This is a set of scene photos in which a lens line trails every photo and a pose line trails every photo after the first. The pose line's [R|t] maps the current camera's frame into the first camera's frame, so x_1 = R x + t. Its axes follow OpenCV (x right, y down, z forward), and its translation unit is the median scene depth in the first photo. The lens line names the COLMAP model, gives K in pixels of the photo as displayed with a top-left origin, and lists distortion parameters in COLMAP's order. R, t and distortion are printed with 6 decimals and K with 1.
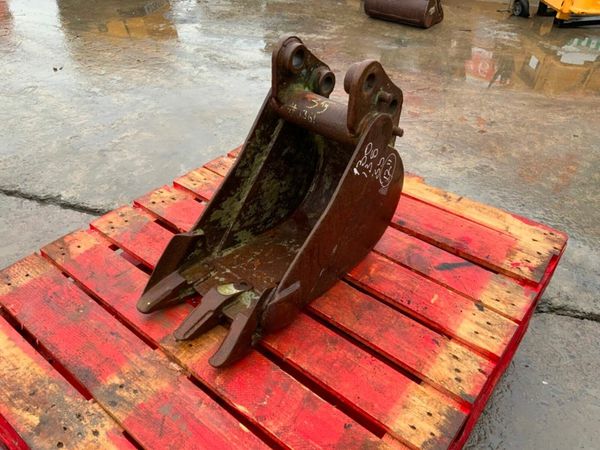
lens RADIAL K [[493.7, 0, 301.1], [0, 493.7, 226.0], [0, 0, 1]] dist [0.091261, -0.171865]
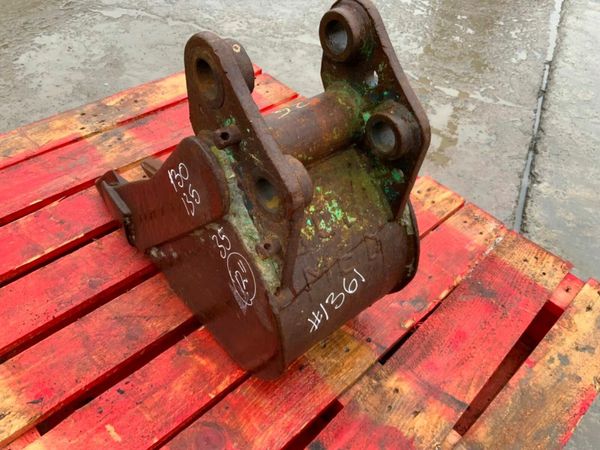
lens RADIAL K [[498.8, 0, 300.0], [0, 498.8, 225.0], [0, 0, 1]] dist [0.059296, -0.122907]
pose [[-0.133760, 0.681117, -0.719853, 0.536905], [-0.675799, 0.468598, 0.568957, -0.509615], [0.724848, 0.562579, 0.397619, 0.818185]]
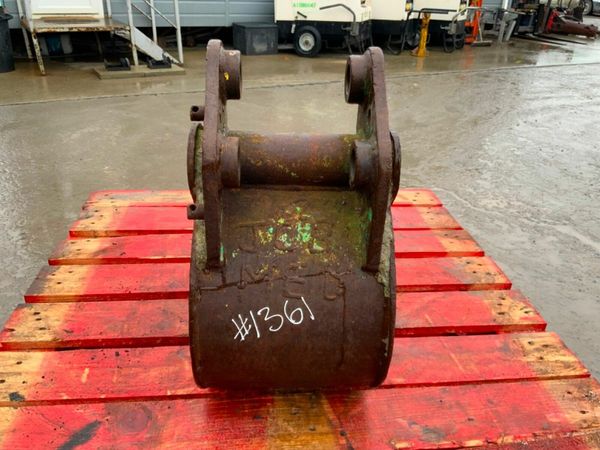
lens RADIAL K [[498.8, 0, 300.0], [0, 498.8, 225.0], [0, 0, 1]] dist [0.059296, -0.122907]
pose [[-0.714528, 0.258575, -0.650069, 0.481388], [-0.473008, 0.506081, 0.721211, -0.643359], [0.515474, 0.822813, -0.239301, 1.213751]]
